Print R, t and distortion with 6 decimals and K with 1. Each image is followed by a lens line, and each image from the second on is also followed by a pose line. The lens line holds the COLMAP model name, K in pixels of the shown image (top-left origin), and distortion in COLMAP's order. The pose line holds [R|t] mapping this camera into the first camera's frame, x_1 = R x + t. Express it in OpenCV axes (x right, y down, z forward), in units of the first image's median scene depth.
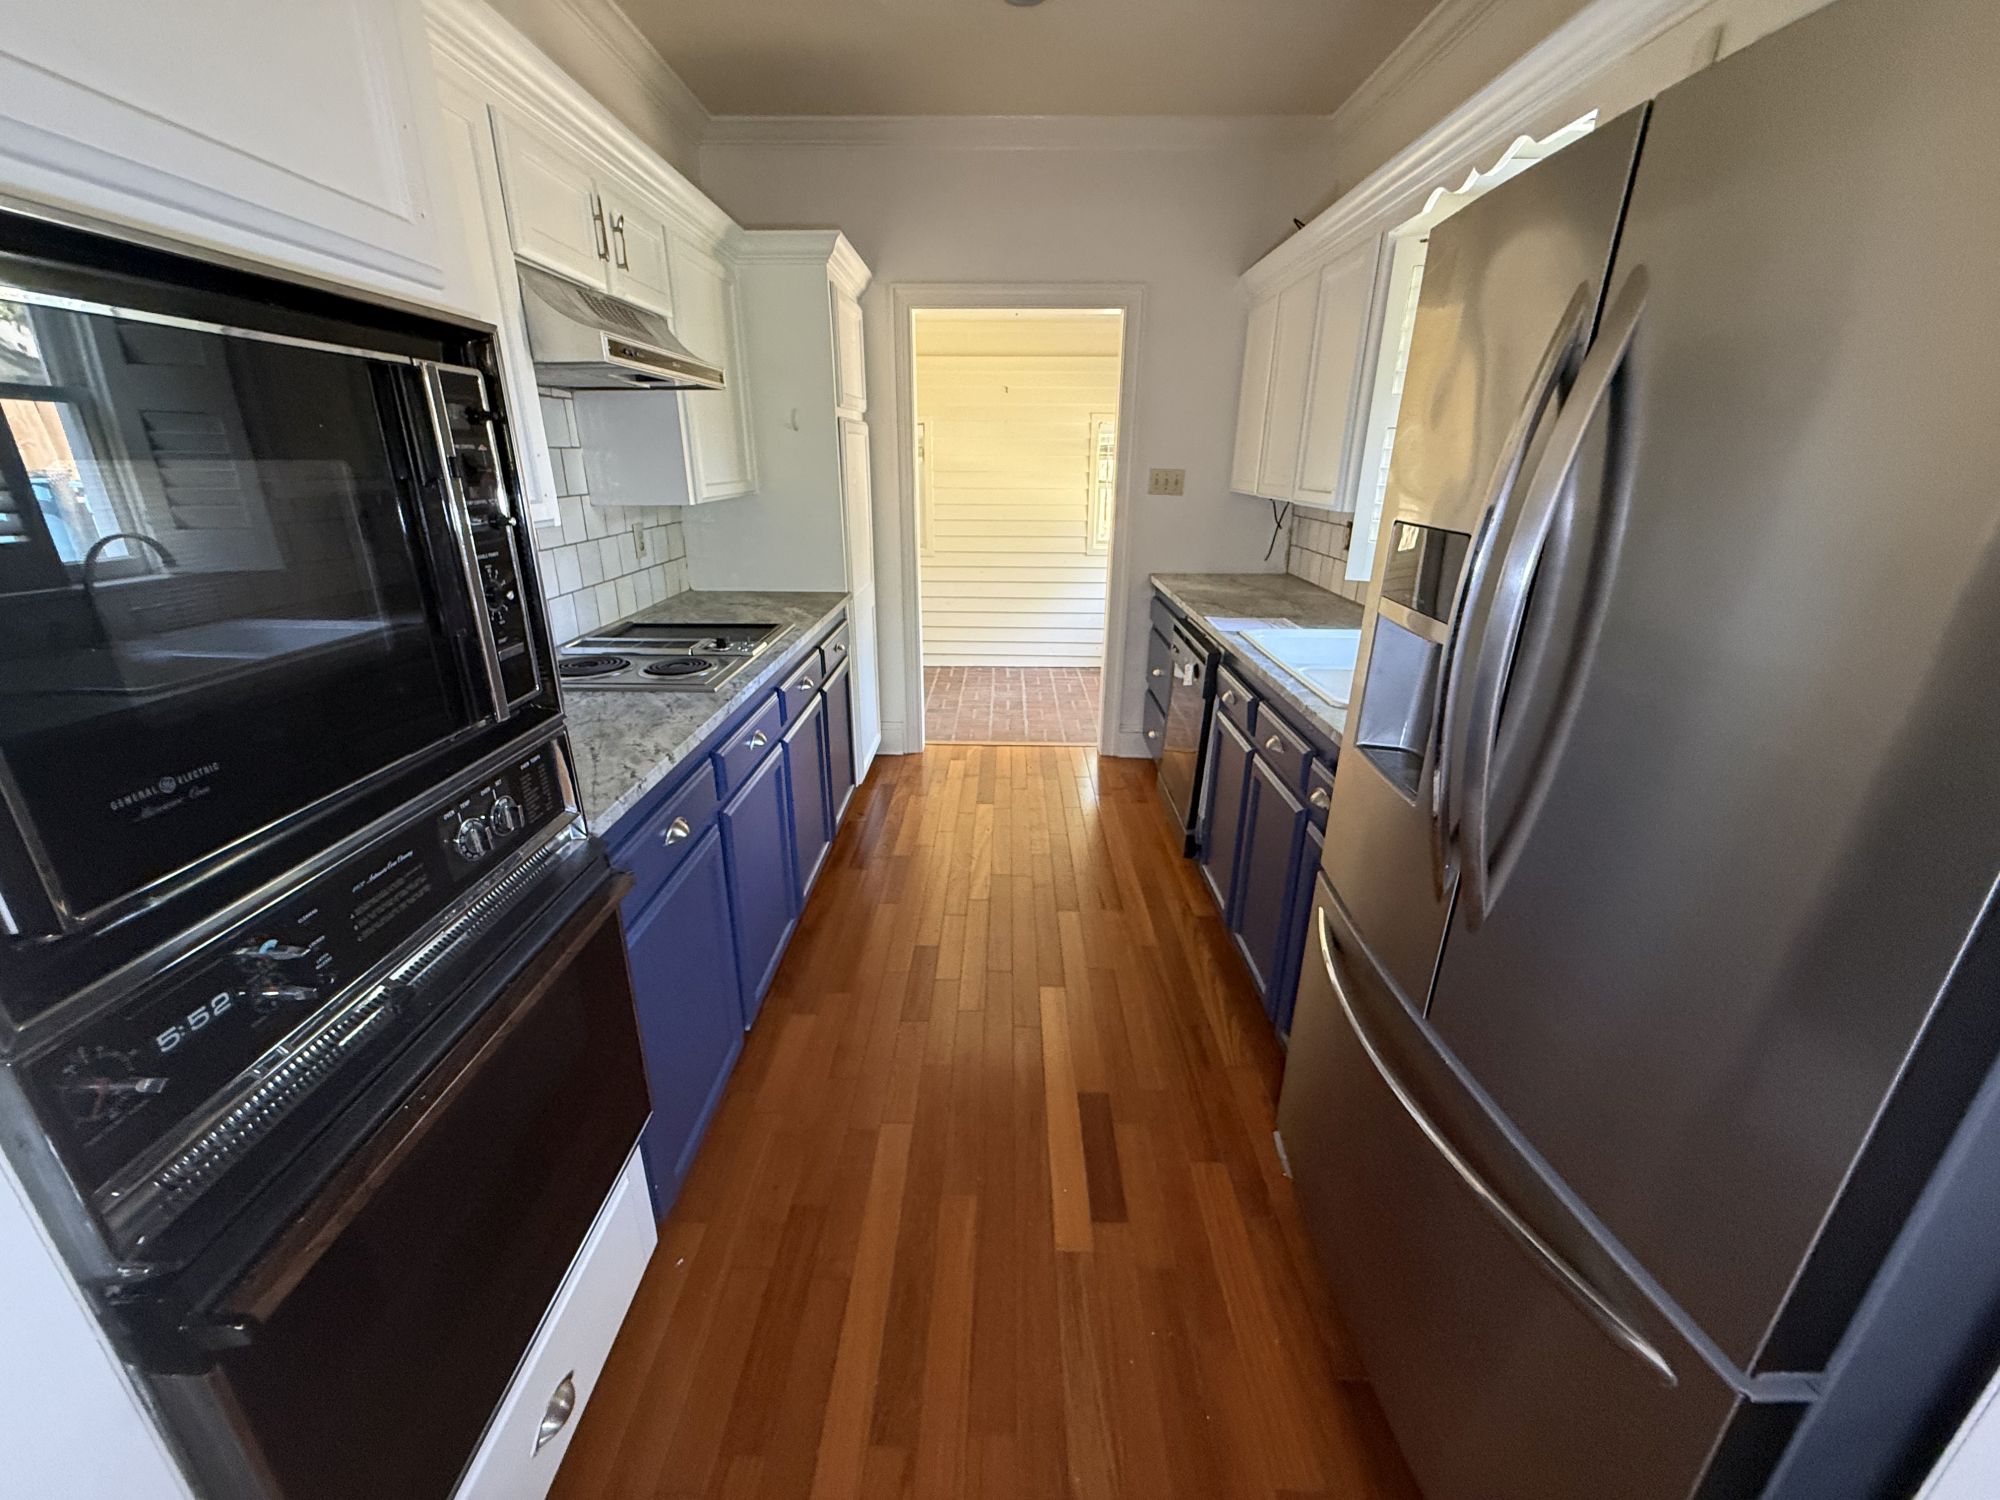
lens RADIAL K [[801.3, 0, 995.3], [0, 801.3, 745.6], [0, 0, 1]] dist [0.001077, 0.000088]
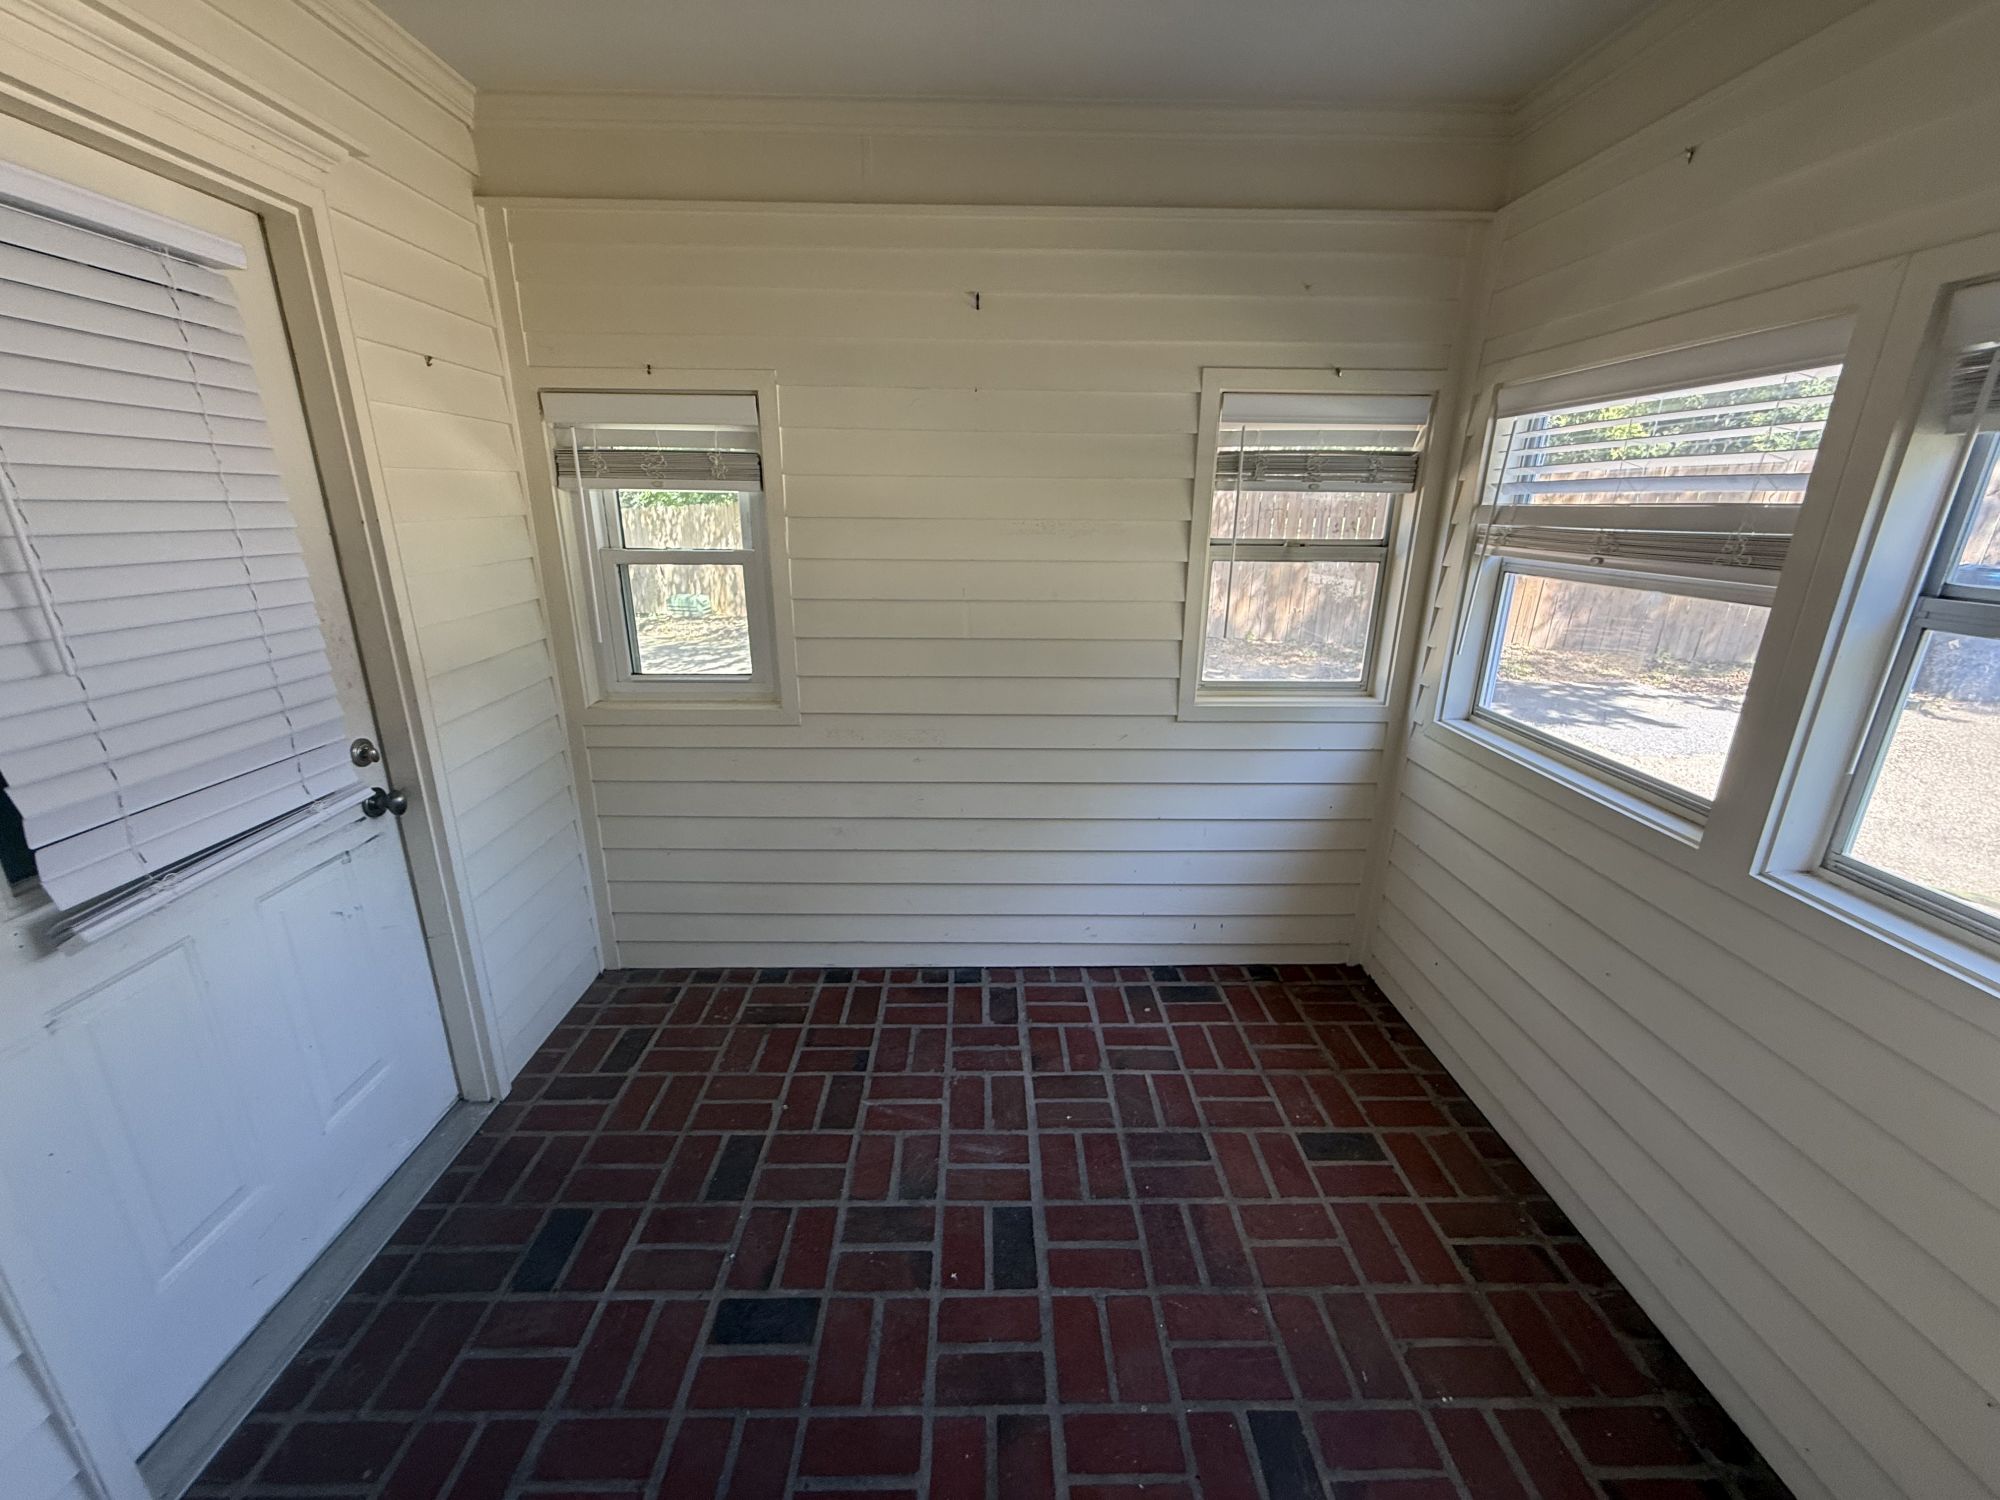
lens RADIAL K [[801.3, 0, 989.7], [0, 801.3, 751.7], [0, 0, 1]] dist [0.001077, 0.000088]
pose [[0.999745, -0.012298, 0.018931, 0.011326], [0.013166, 0.998837, -0.046386, -0.206266], [-0.018338, 0.046623, 0.998744, 0.603371]]
